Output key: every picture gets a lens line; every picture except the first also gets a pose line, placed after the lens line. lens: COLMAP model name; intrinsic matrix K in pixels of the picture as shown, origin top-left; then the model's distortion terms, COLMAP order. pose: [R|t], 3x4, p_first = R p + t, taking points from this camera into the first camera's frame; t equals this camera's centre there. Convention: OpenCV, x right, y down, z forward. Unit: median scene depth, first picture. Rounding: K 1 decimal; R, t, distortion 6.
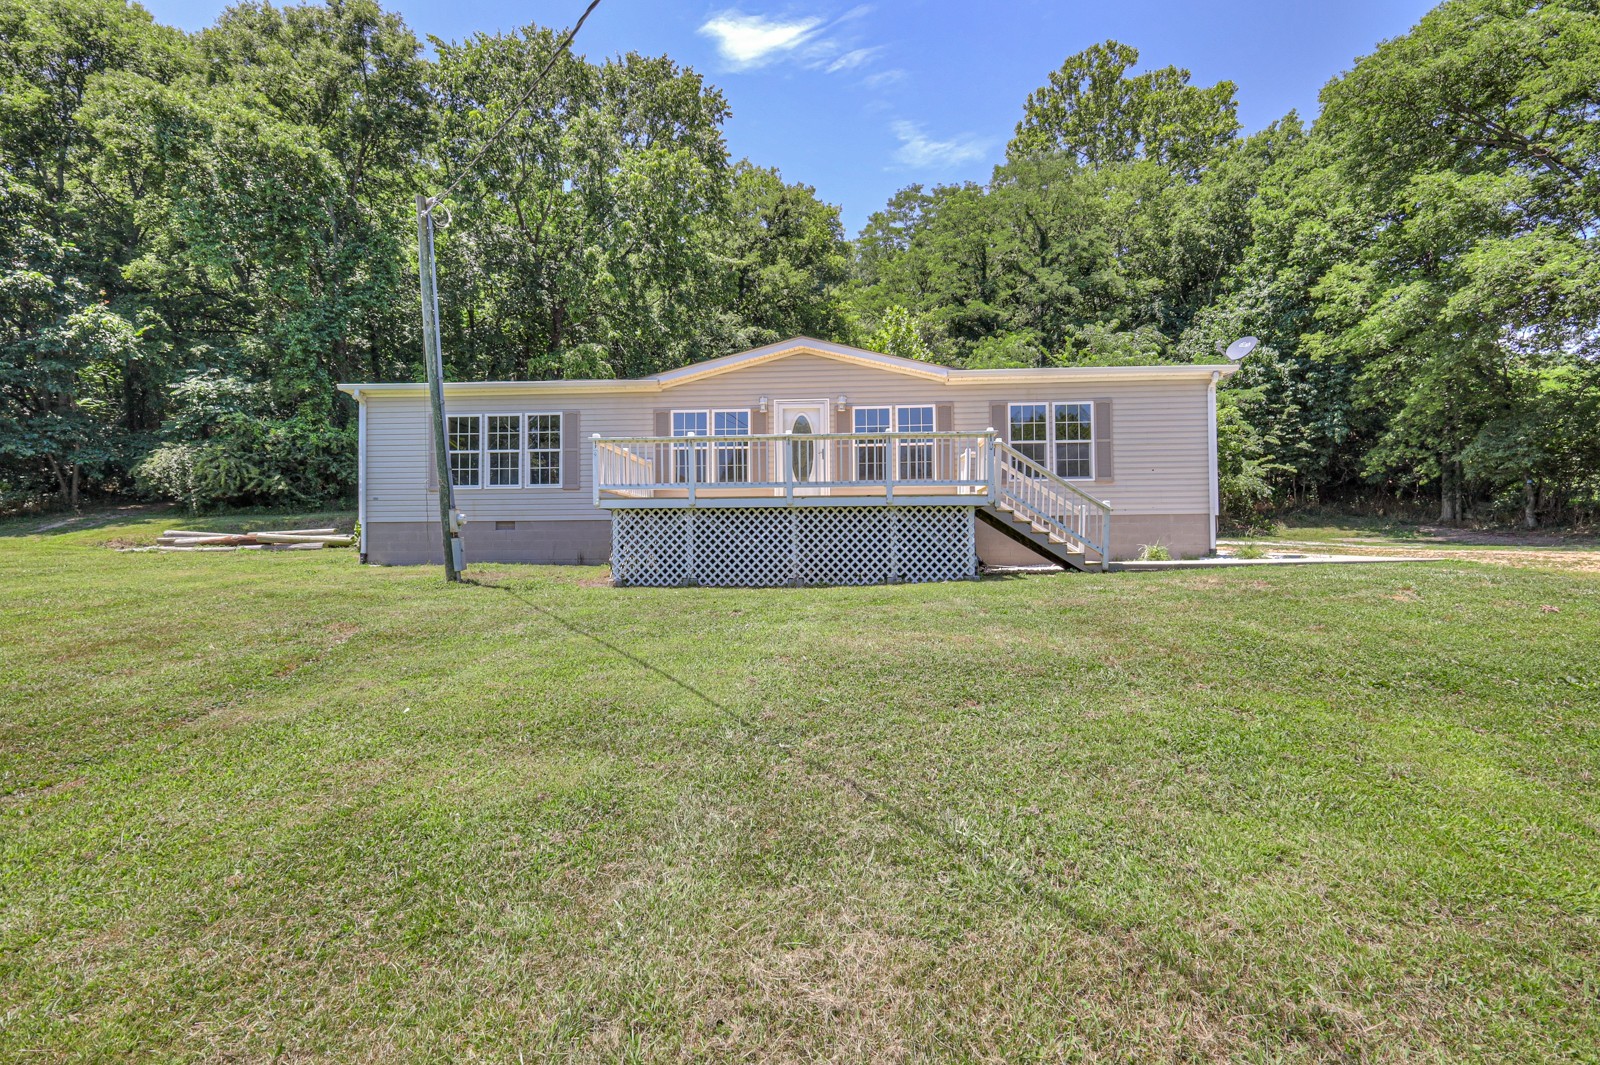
lens RADIAL K [[697.7, 0, 795.4], [0, 697.7, 537.3], [0, 0, 1]] dist [0.010871, 0.000358]
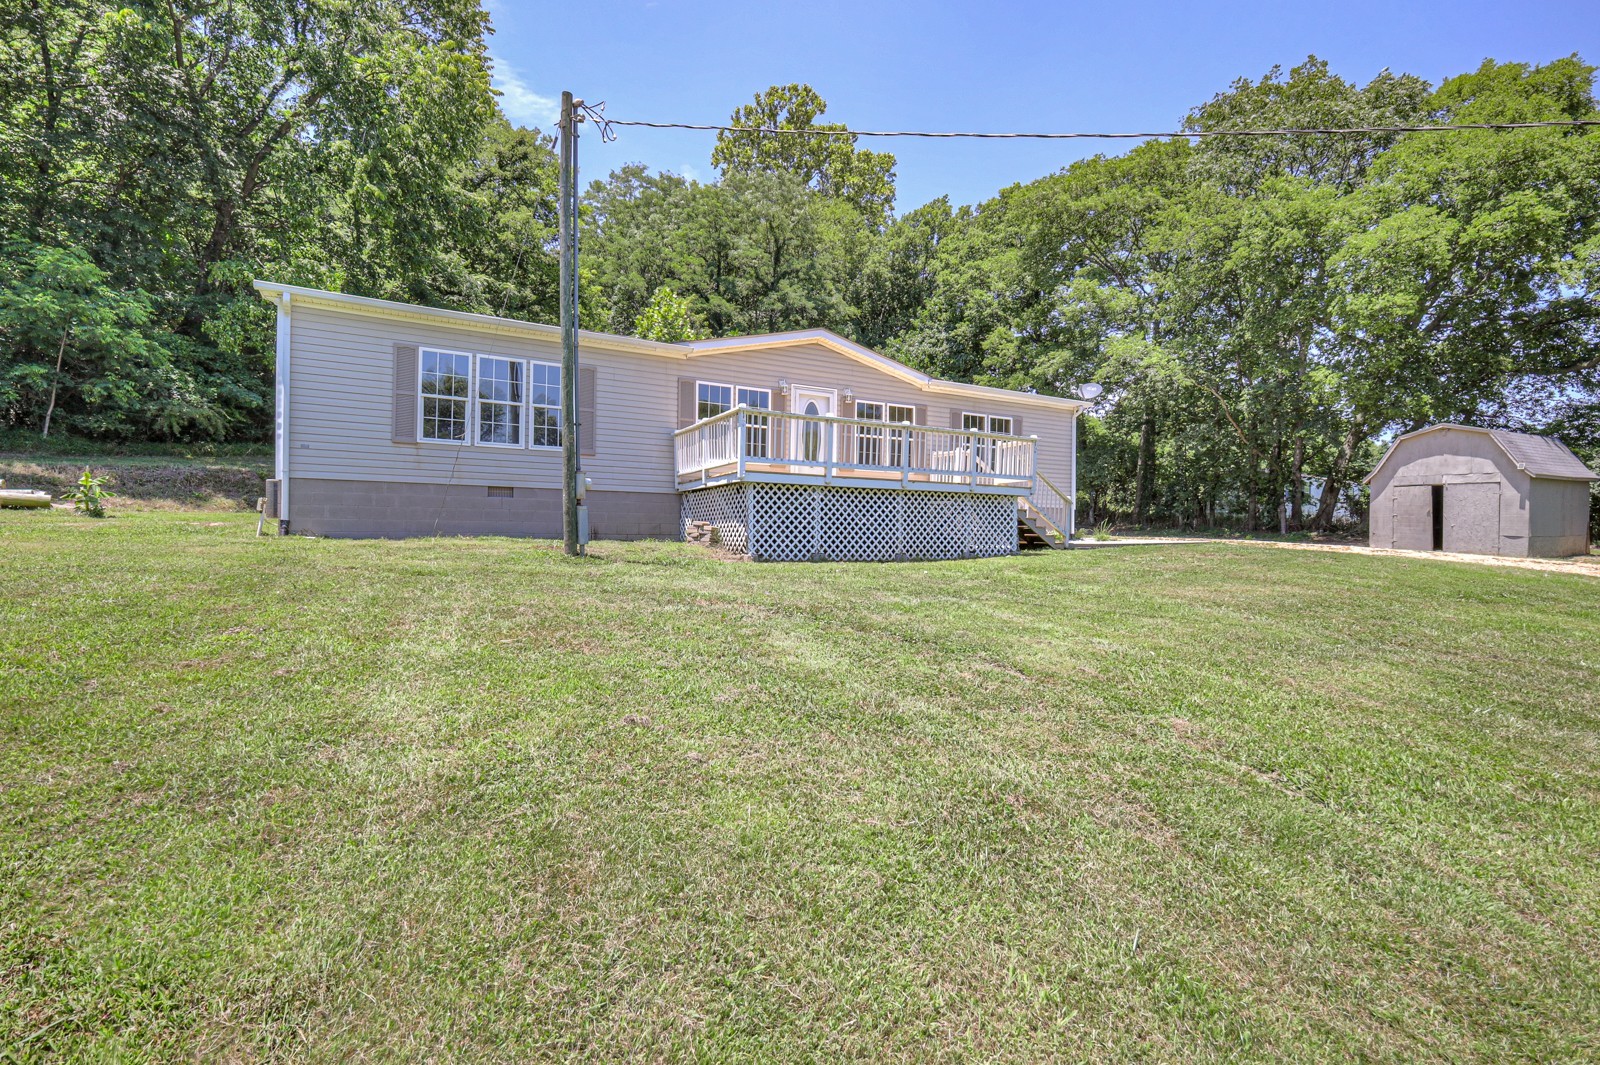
lens RADIAL K [[697.7, 0, 789.3], [0, 697.7, 536.4], [0, 0, 1]] dist [0.010871, 0.000358]
pose [[0.853880, 0.014744, 0.520262, -0.548537], [-0.026583, 0.999529, 0.015305, 0.014392], [-0.519791, -0.026899, 0.853870, 0.107815]]
